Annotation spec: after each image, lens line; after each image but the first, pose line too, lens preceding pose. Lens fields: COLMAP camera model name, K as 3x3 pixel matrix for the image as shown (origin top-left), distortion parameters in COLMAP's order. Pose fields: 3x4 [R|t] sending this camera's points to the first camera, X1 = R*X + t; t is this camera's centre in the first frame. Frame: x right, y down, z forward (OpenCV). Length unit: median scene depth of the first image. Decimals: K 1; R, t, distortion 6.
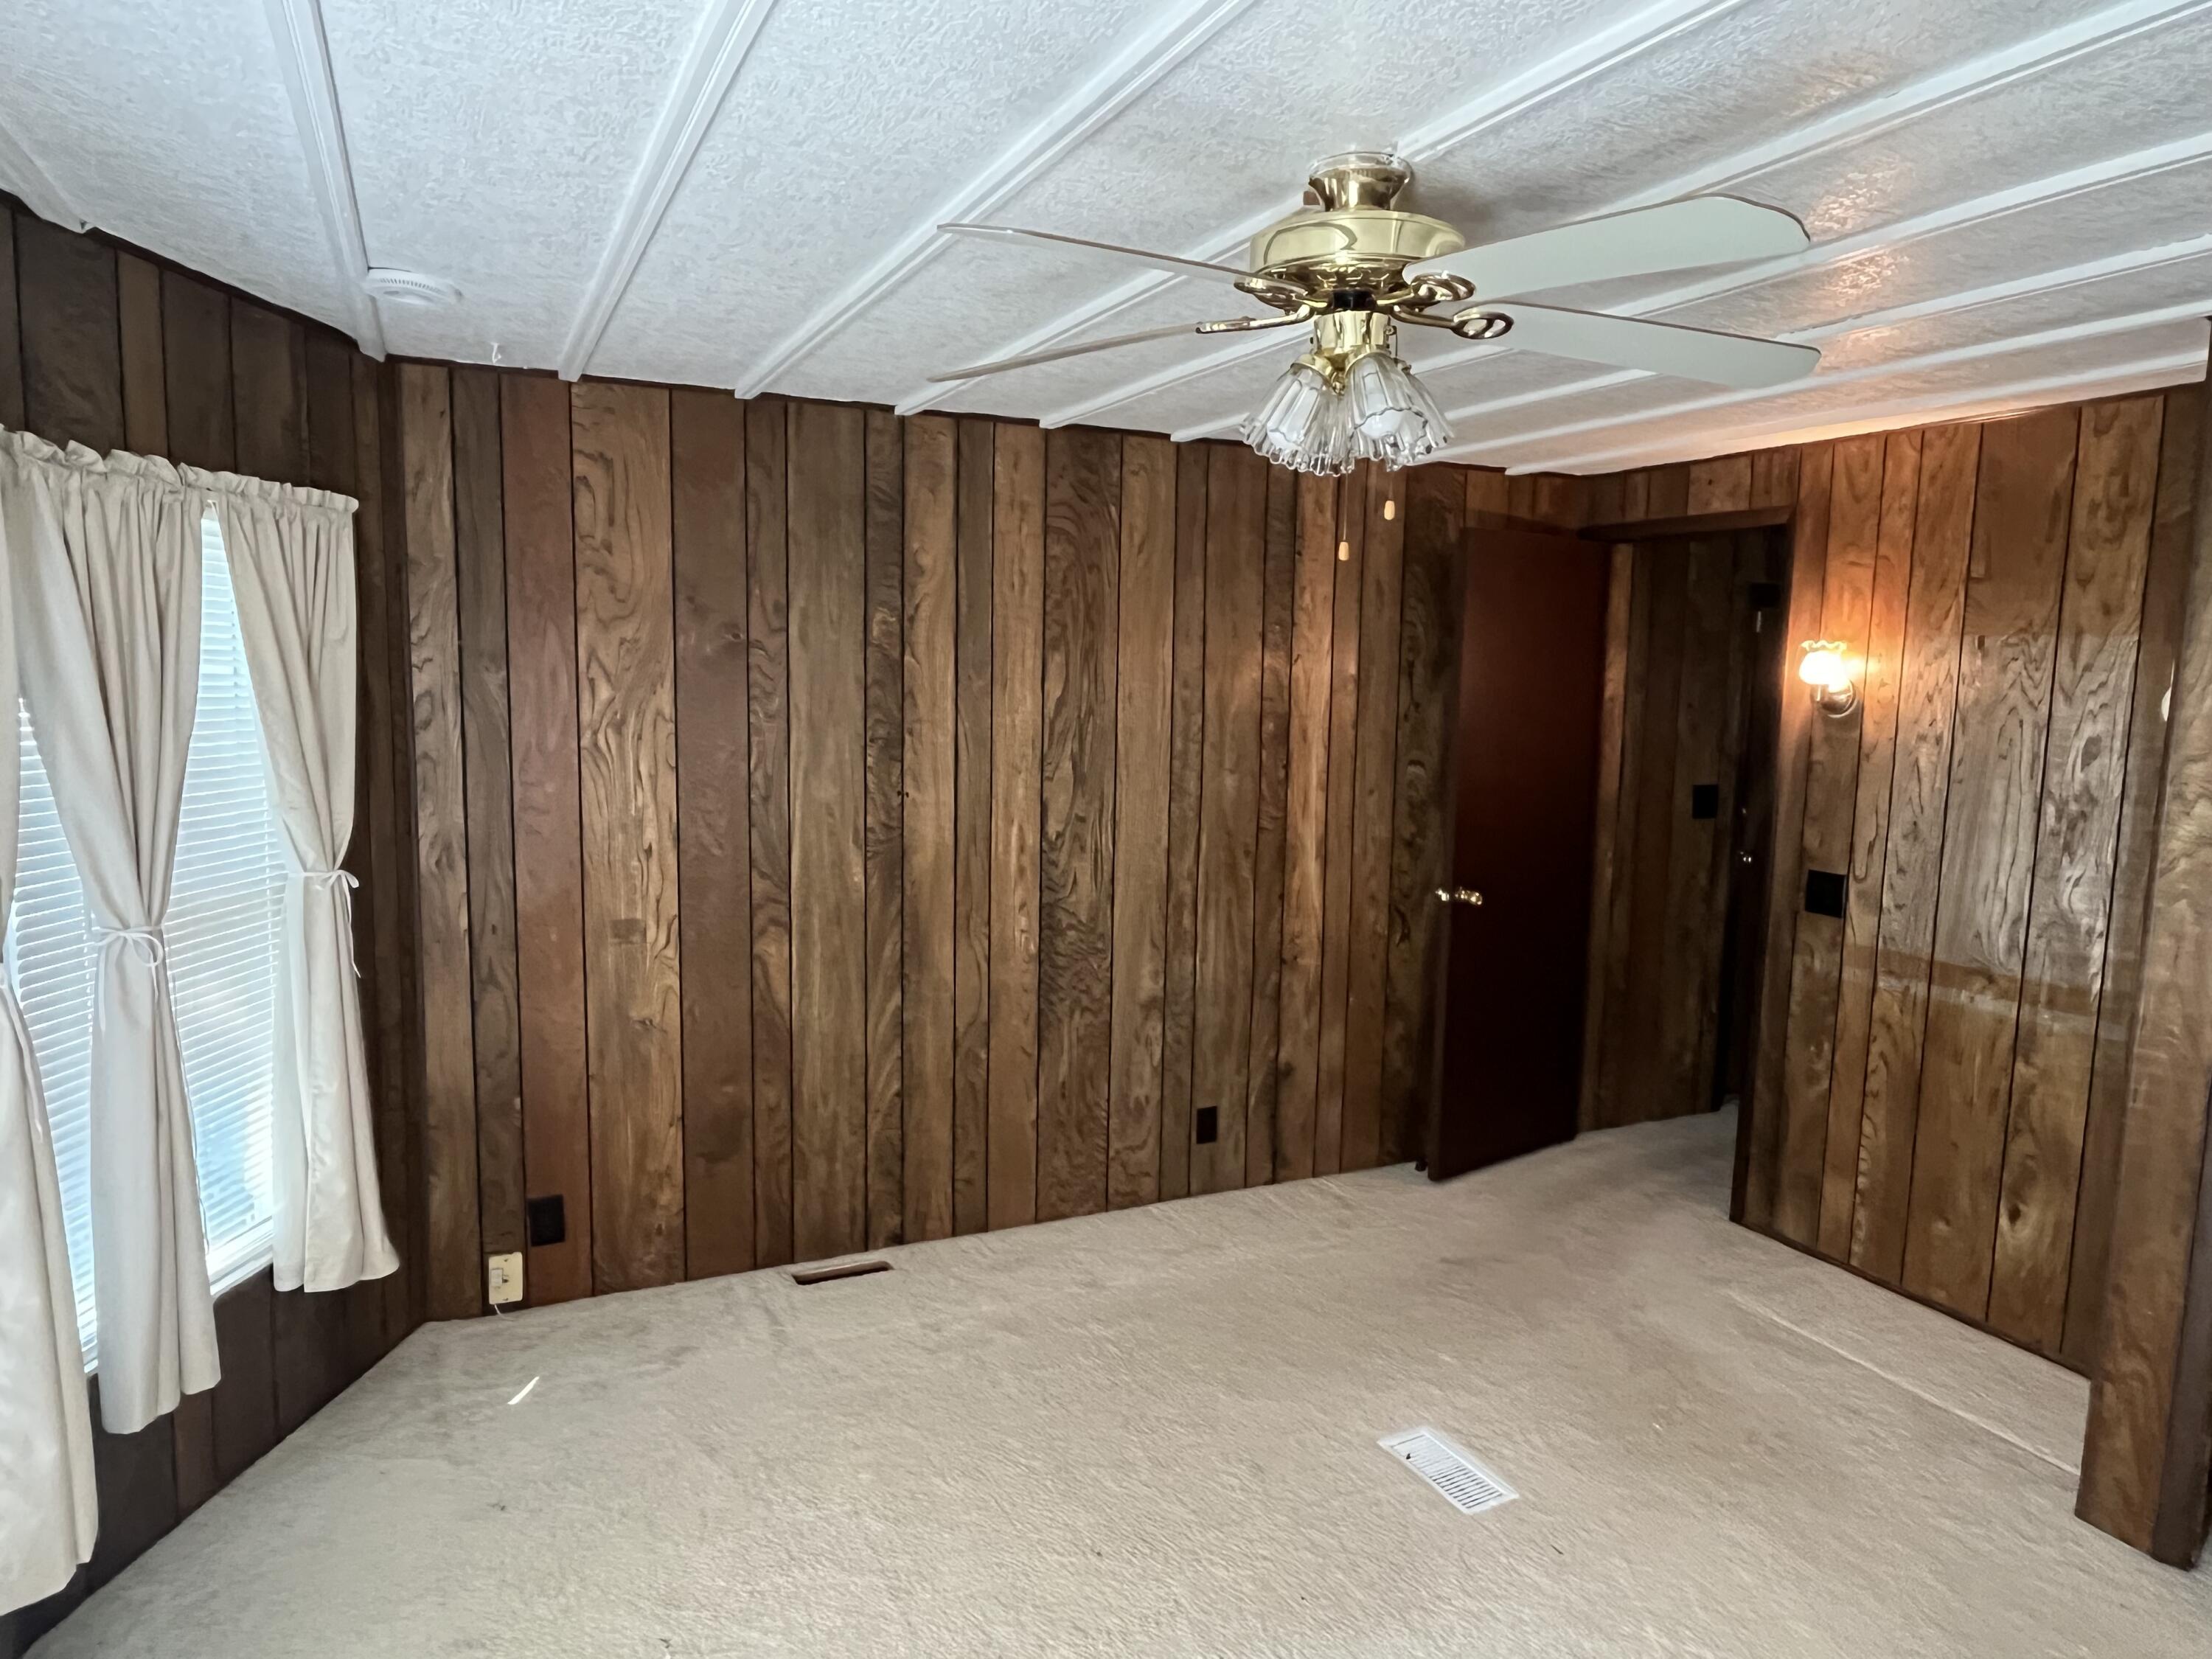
lens RADIAL K [[1362.8, 0, 1106.0], [0, 1362.8, 829.5], [0, 0, 1]] dist [-0.006443, 0.000190]
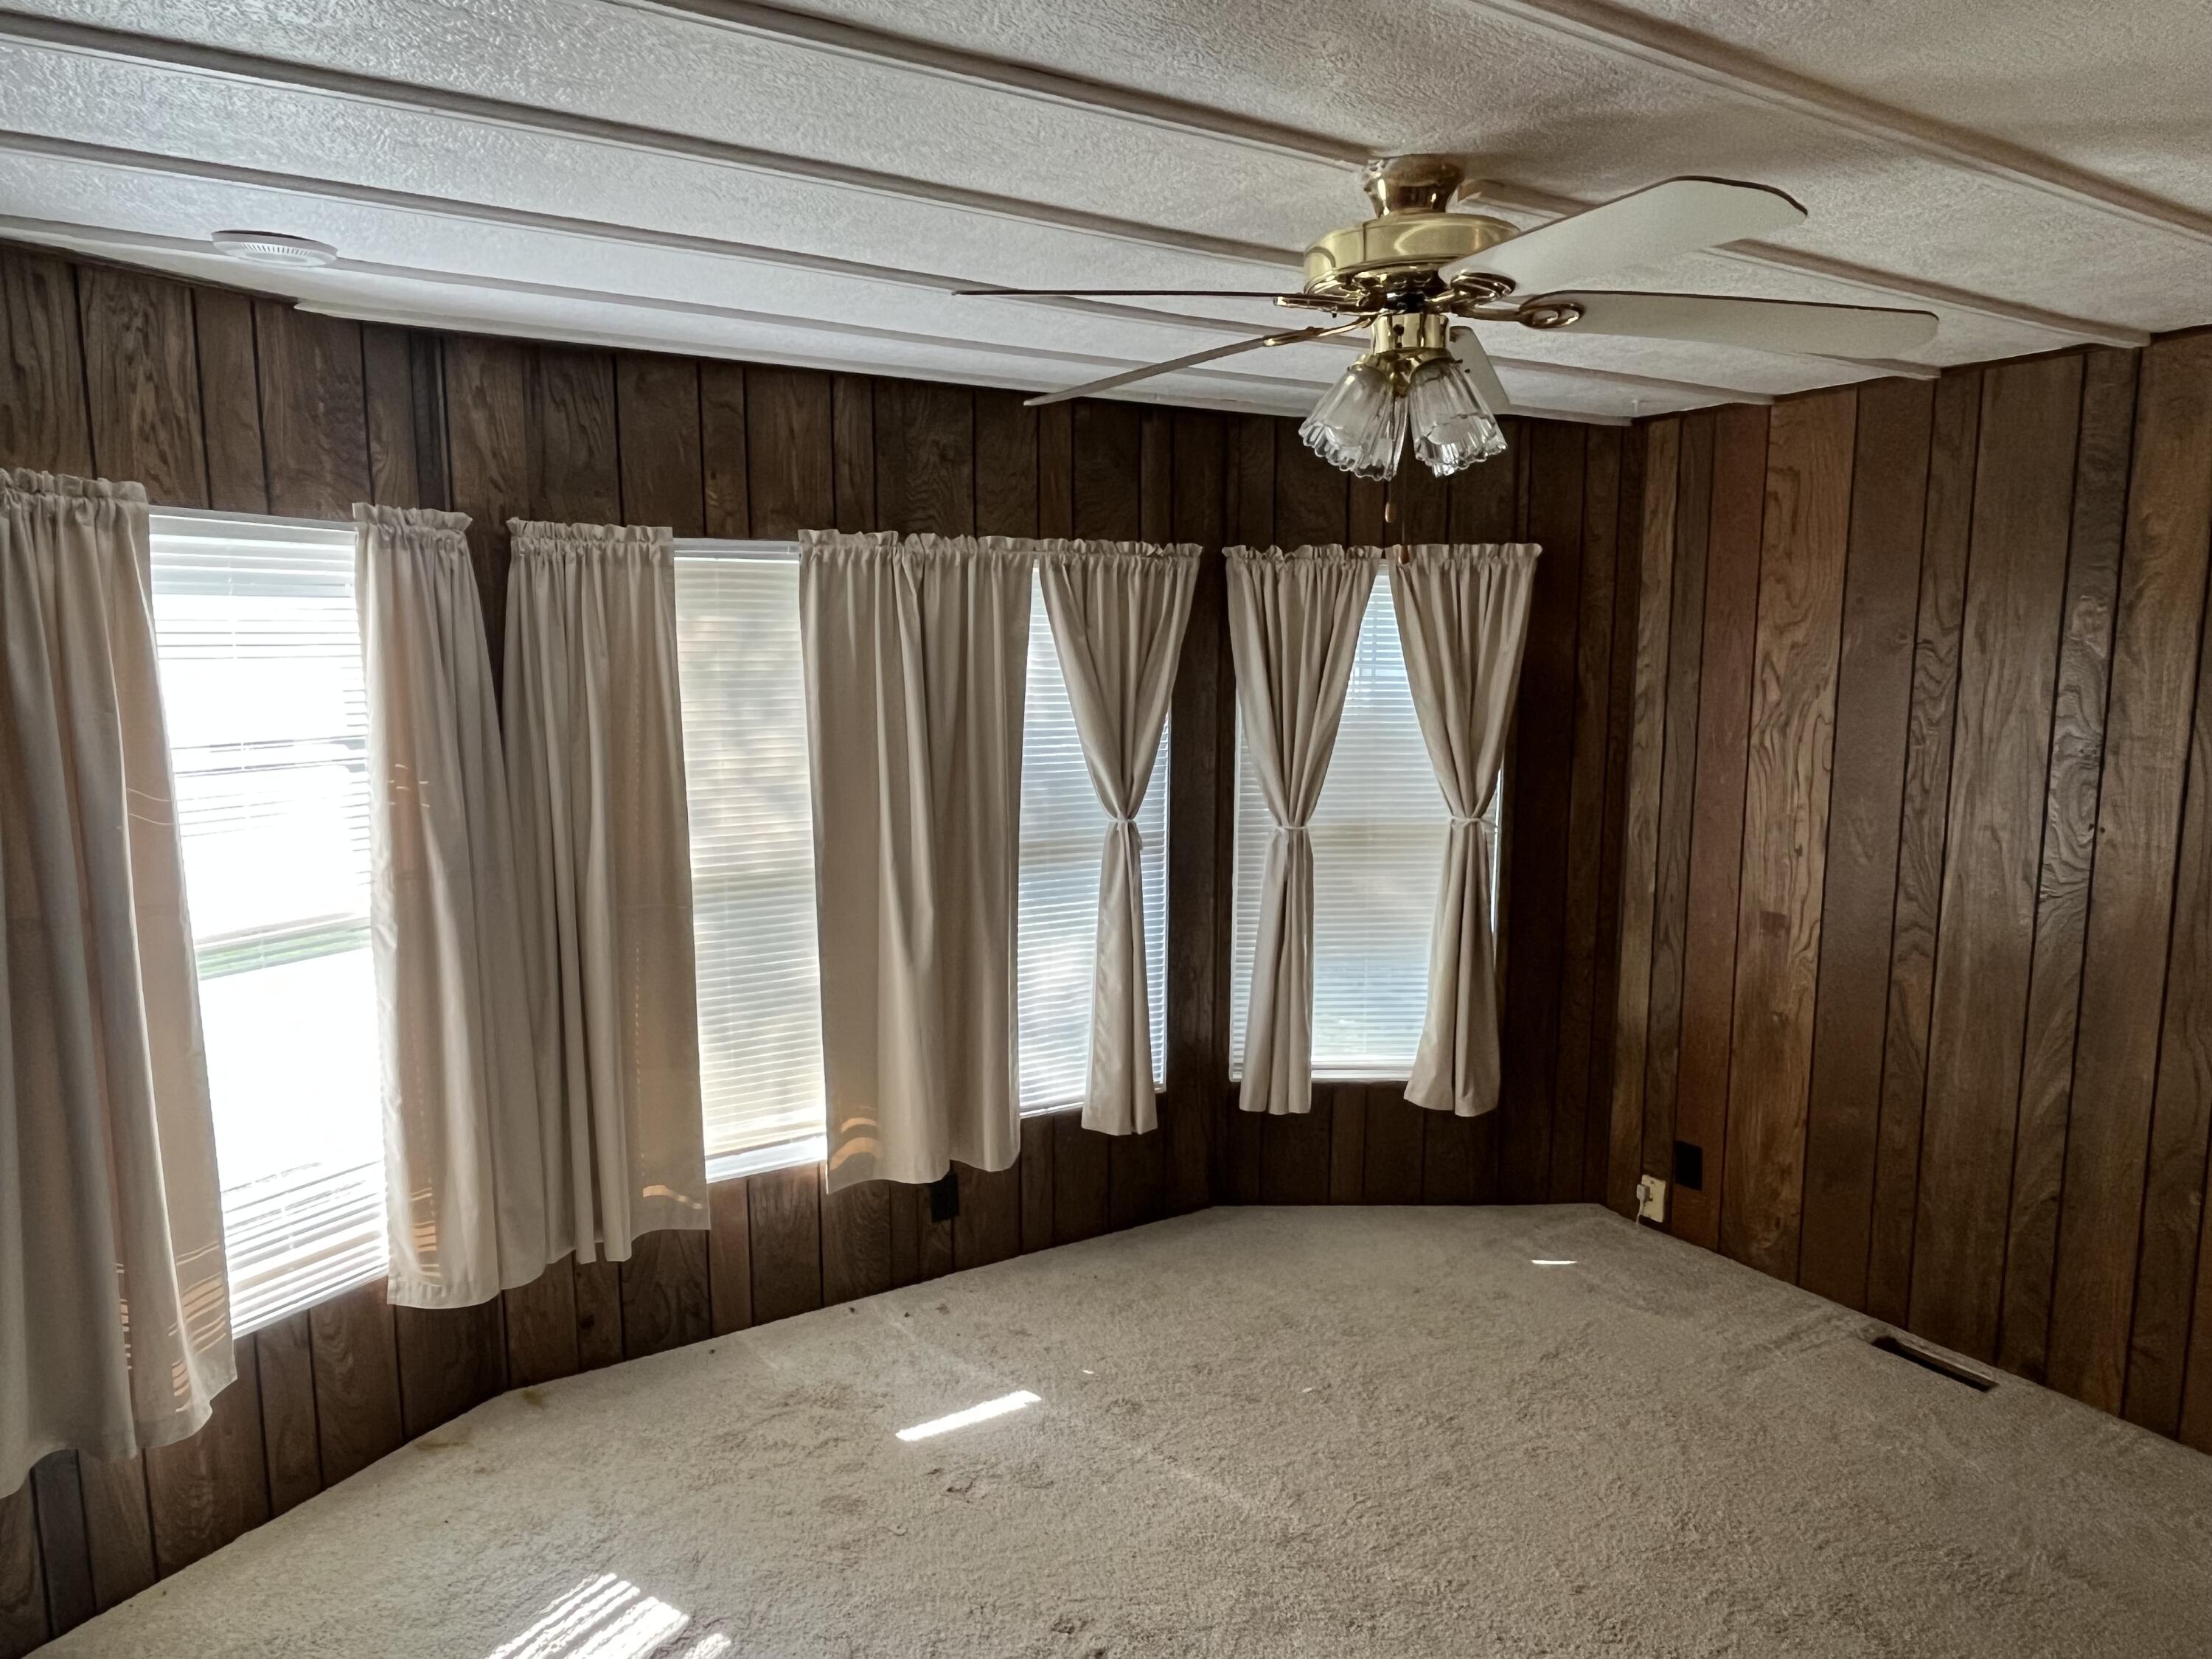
lens RADIAL K [[1362.8, 0, 1106.0], [0, 1362.8, 829.5], [0, 0, 1]] dist [-0.006443, 0.000190]
pose [[0.118724, 0.110746, -0.986732, 0.598710], [-0.110549, 0.989056, 0.097706, -0.041608], [0.986754, 0.097482, 0.129668, 0.349753]]
